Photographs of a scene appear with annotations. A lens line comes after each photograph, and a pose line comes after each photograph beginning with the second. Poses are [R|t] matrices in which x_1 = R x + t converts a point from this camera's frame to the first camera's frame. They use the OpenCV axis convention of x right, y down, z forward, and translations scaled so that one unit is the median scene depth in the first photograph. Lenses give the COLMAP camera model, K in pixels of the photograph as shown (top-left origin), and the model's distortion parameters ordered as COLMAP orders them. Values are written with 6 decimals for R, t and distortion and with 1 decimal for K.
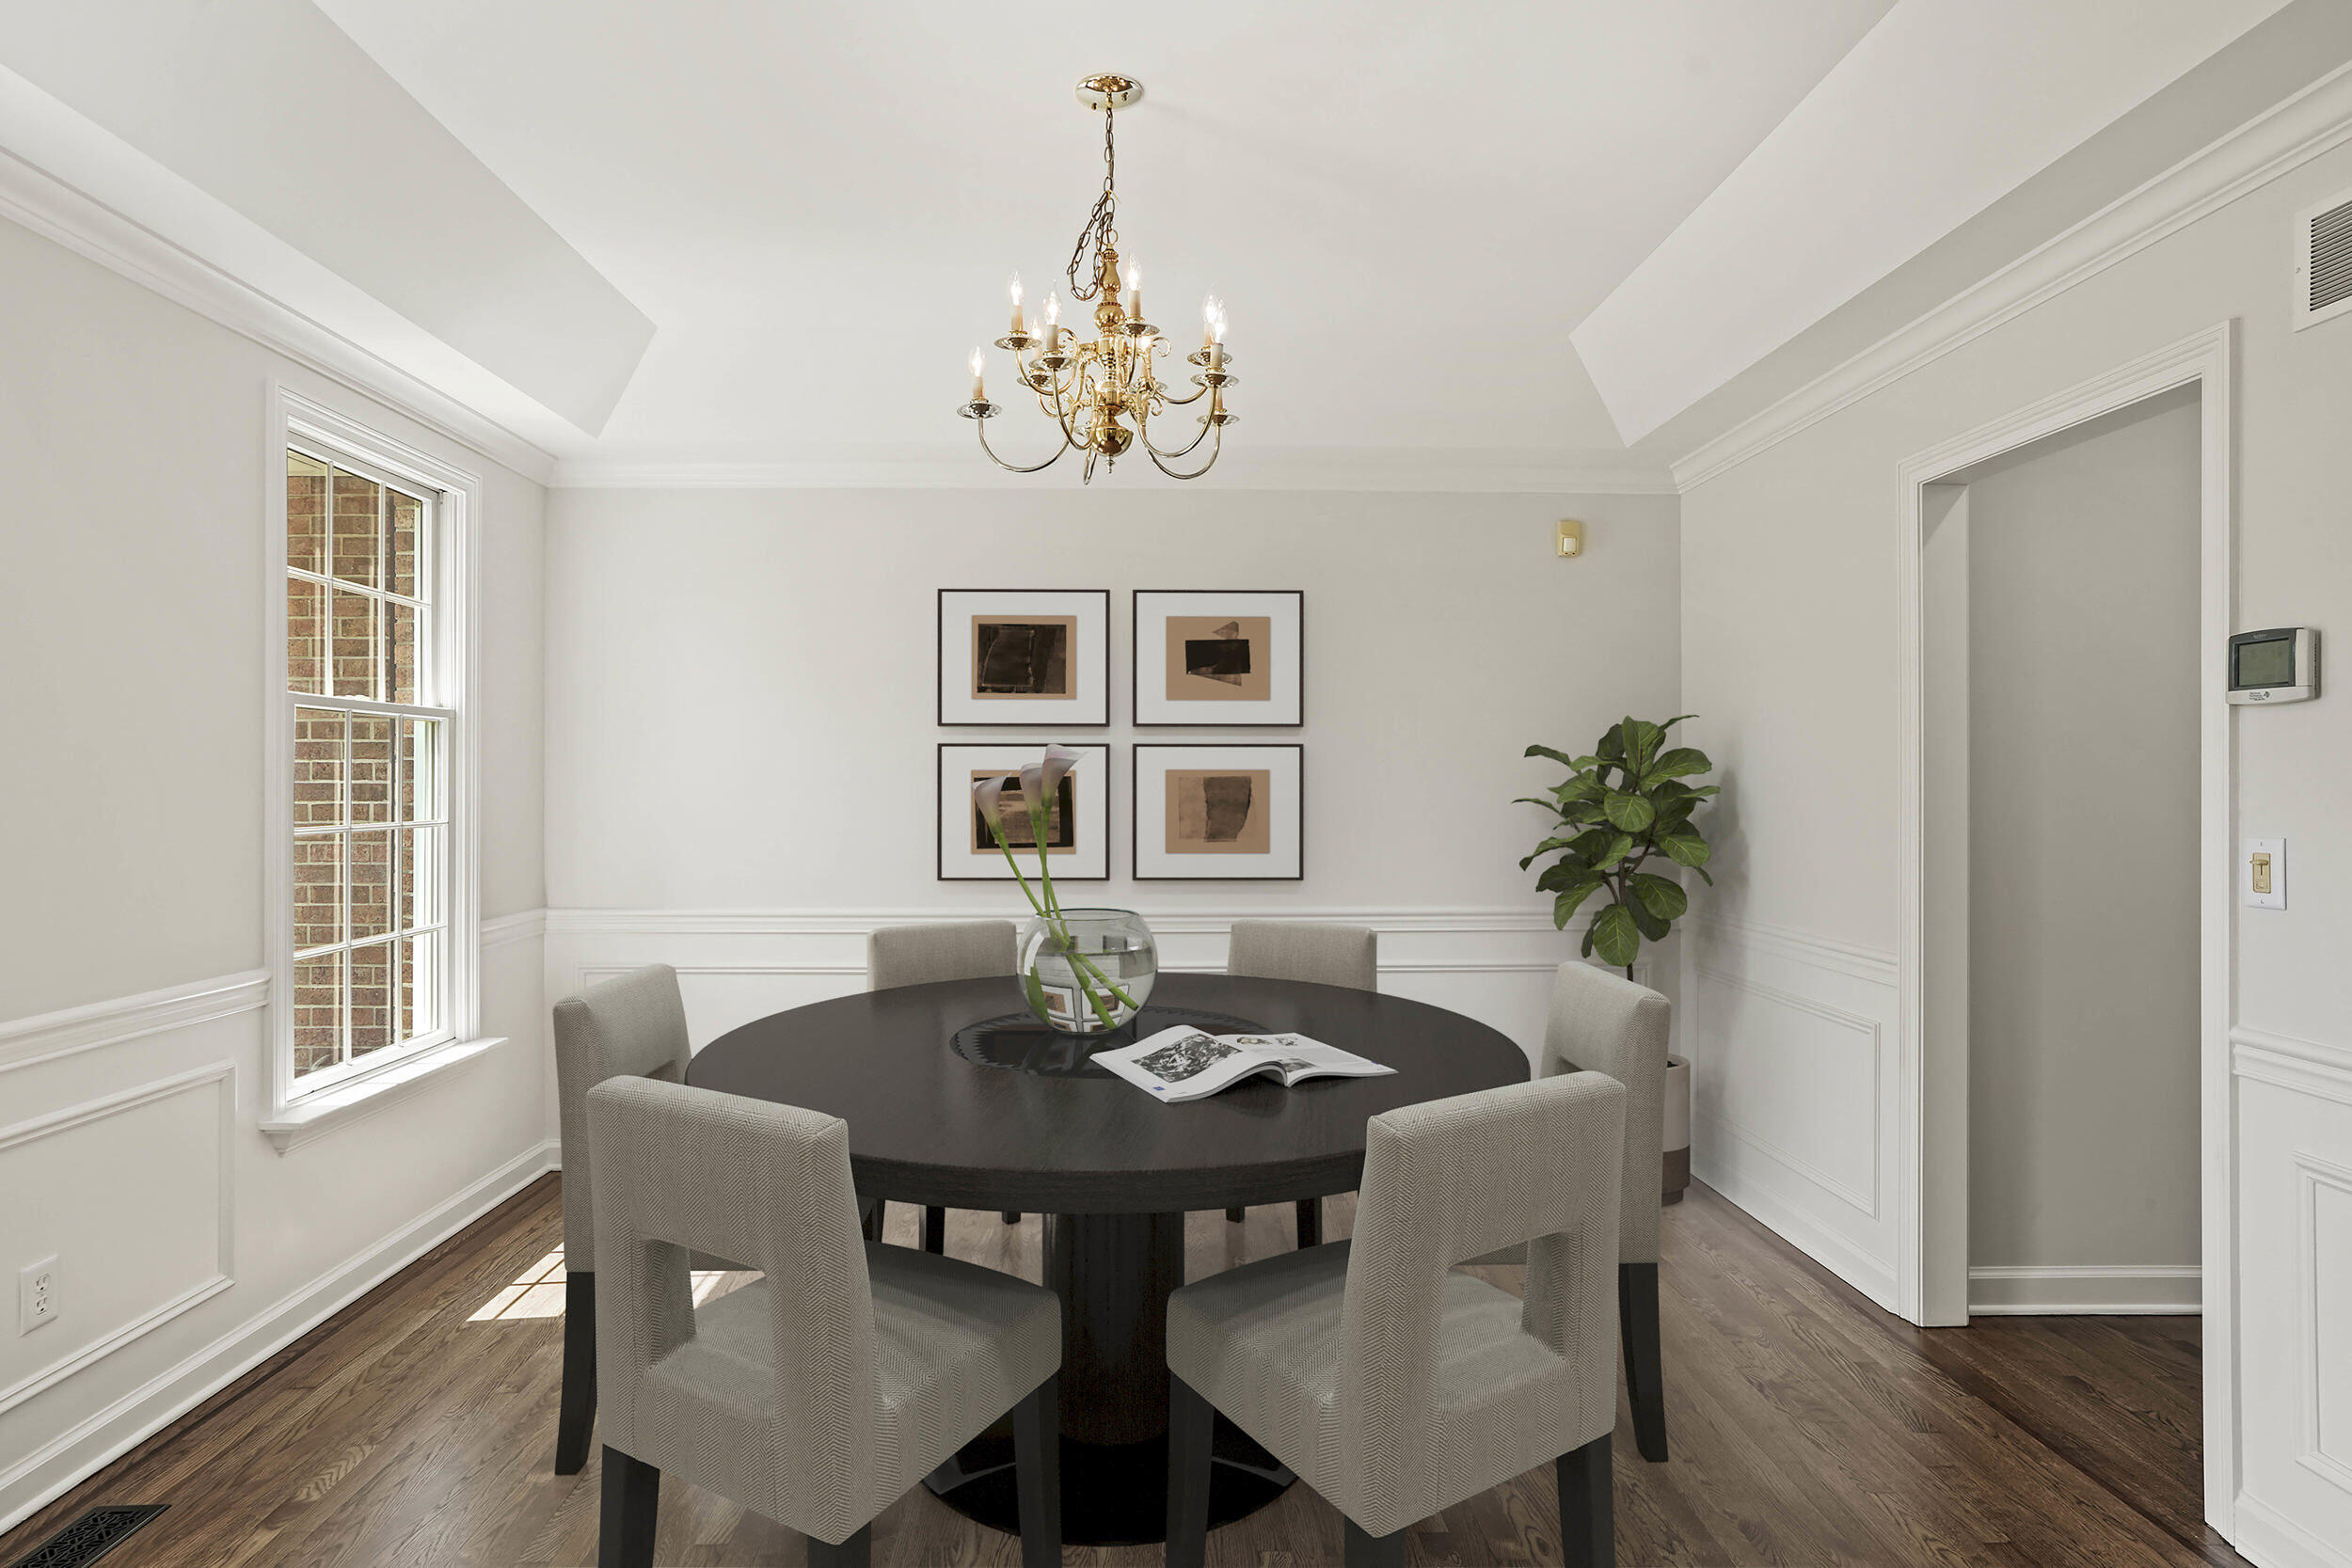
lens RADIAL K [[1202.2, 0, 1185.4], [0, 1202.2, 772.2], [0, 0, 1]] dist [-0.031281, 0.000214]
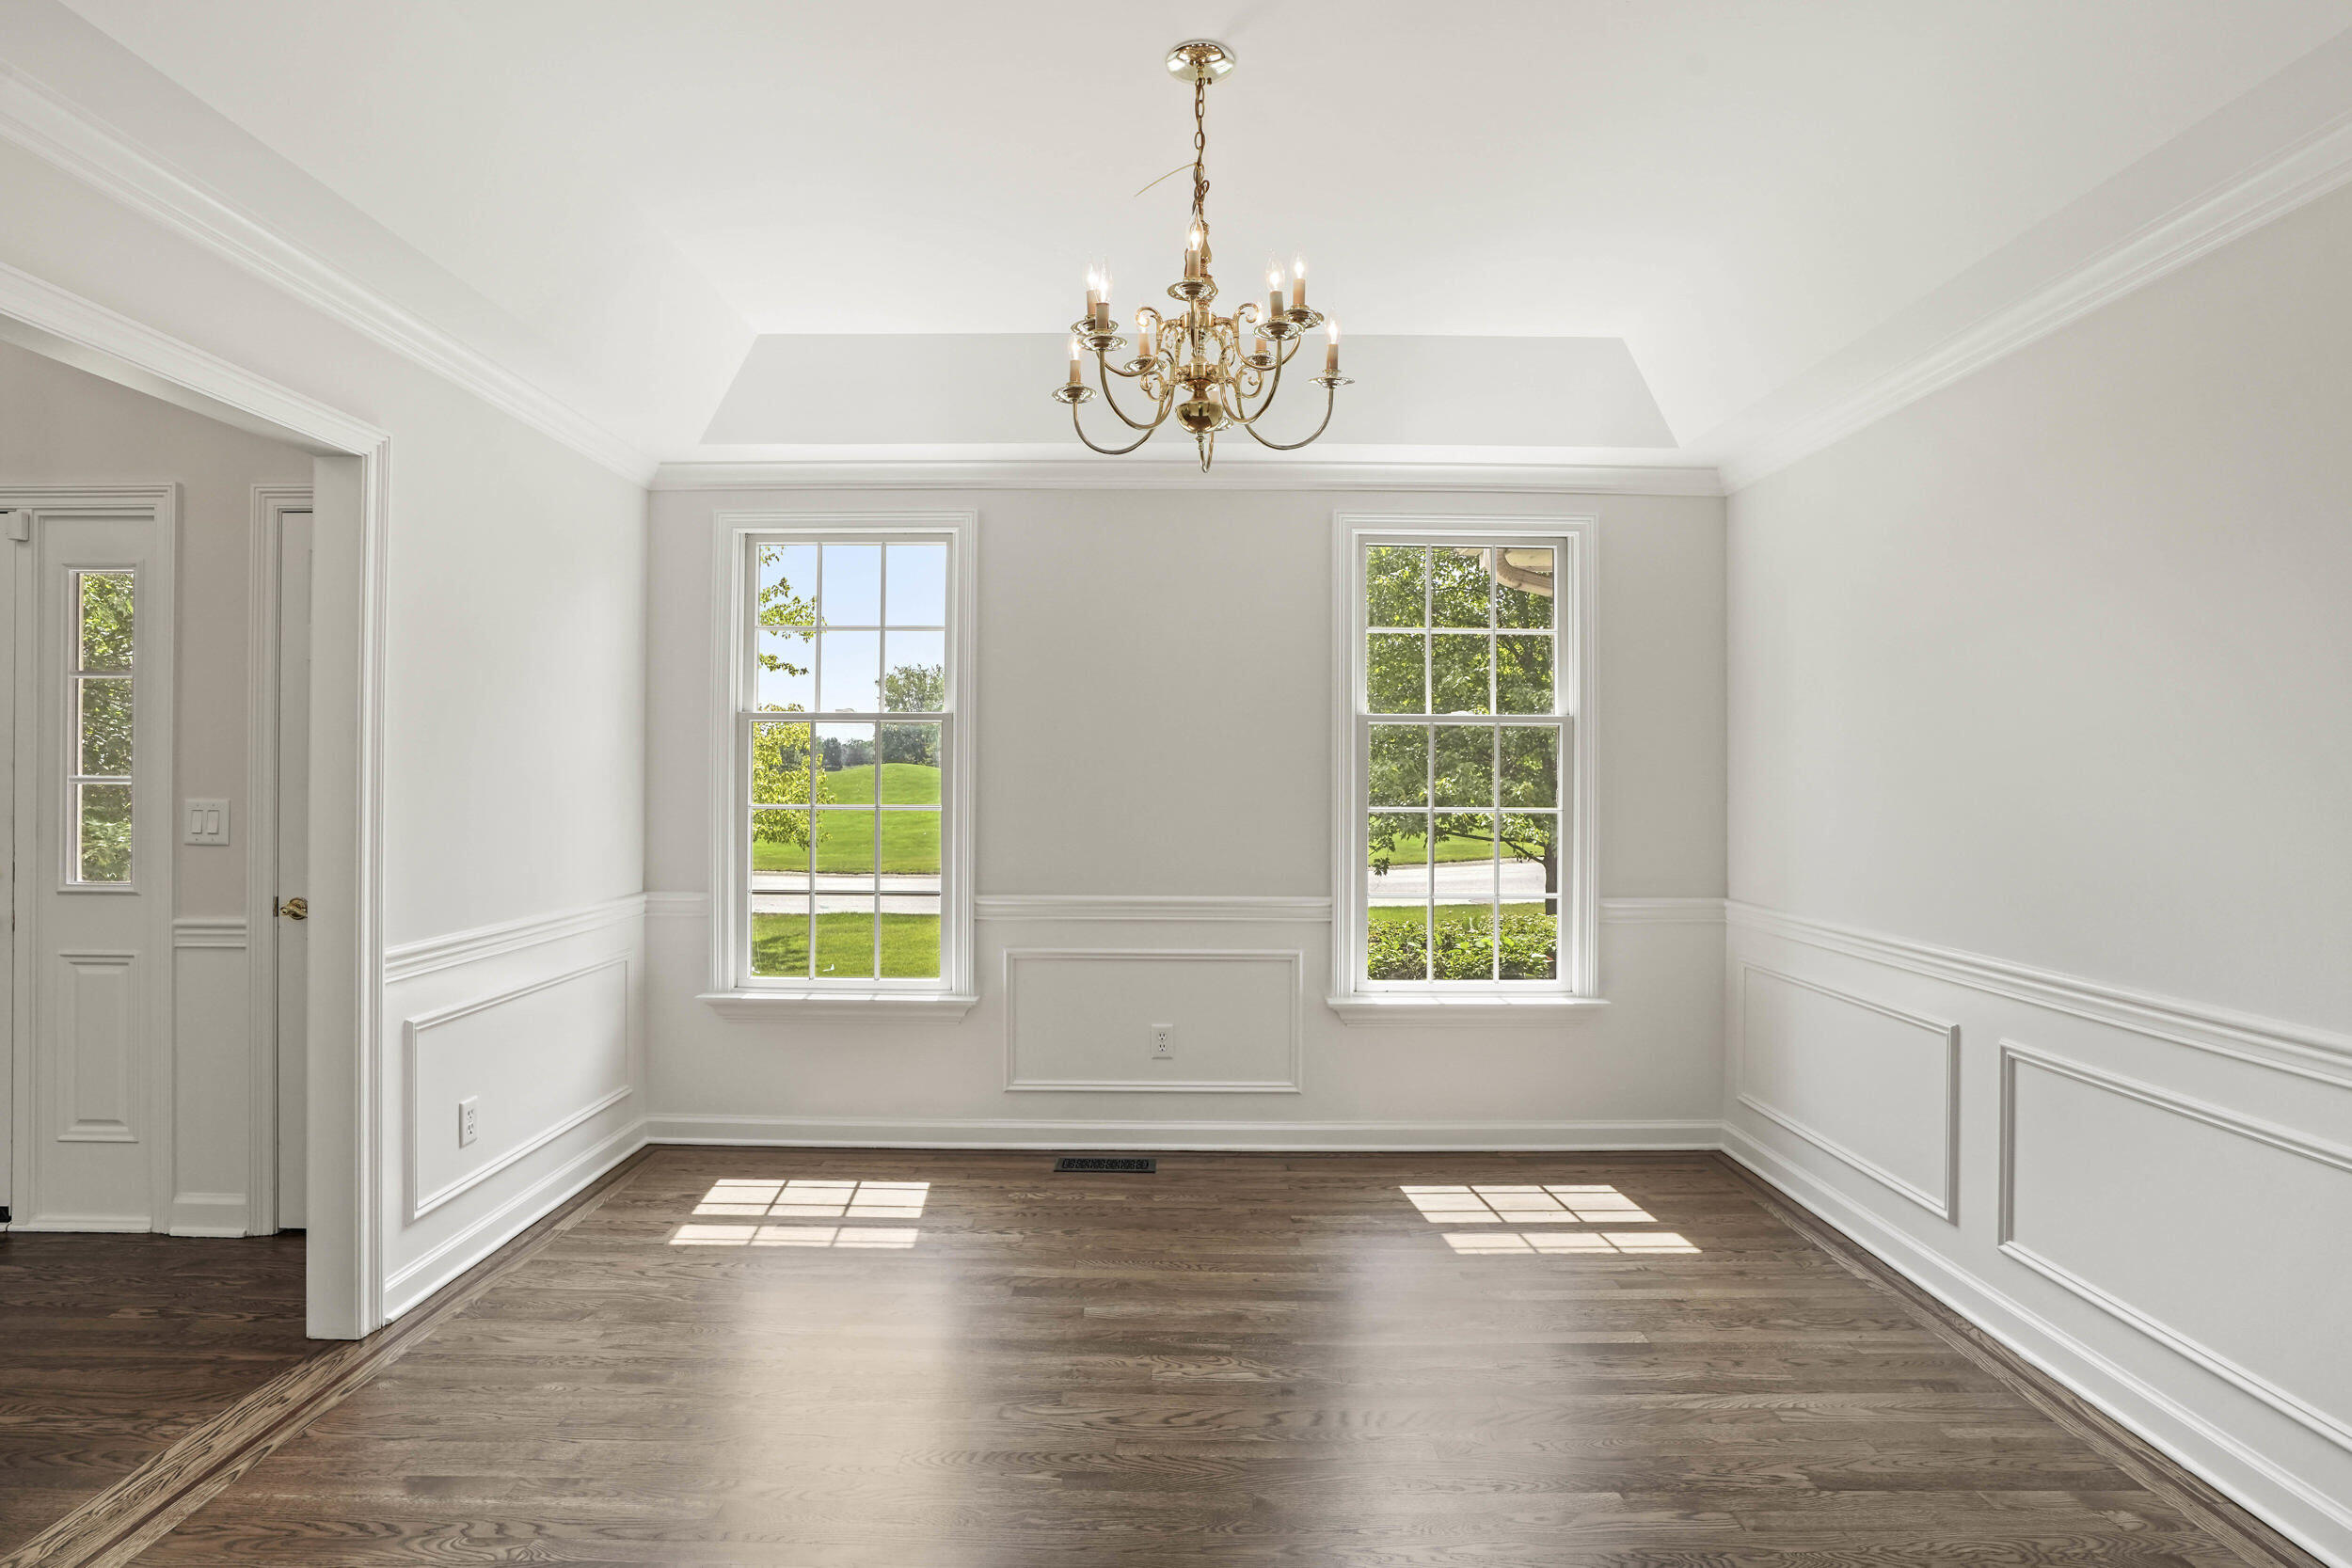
lens RADIAL K [[1202.2, 0, 1185.4], [0, 1202.2, 772.2], [0, 0, 1]] dist [-0.031281, 0.000214]
pose [[-0.024747, -0.003700, -0.999687, 0.777092], [0.002827, 0.999989, -0.003771, 0.011872], [0.999690, -0.002919, -0.024736, 0.859627]]
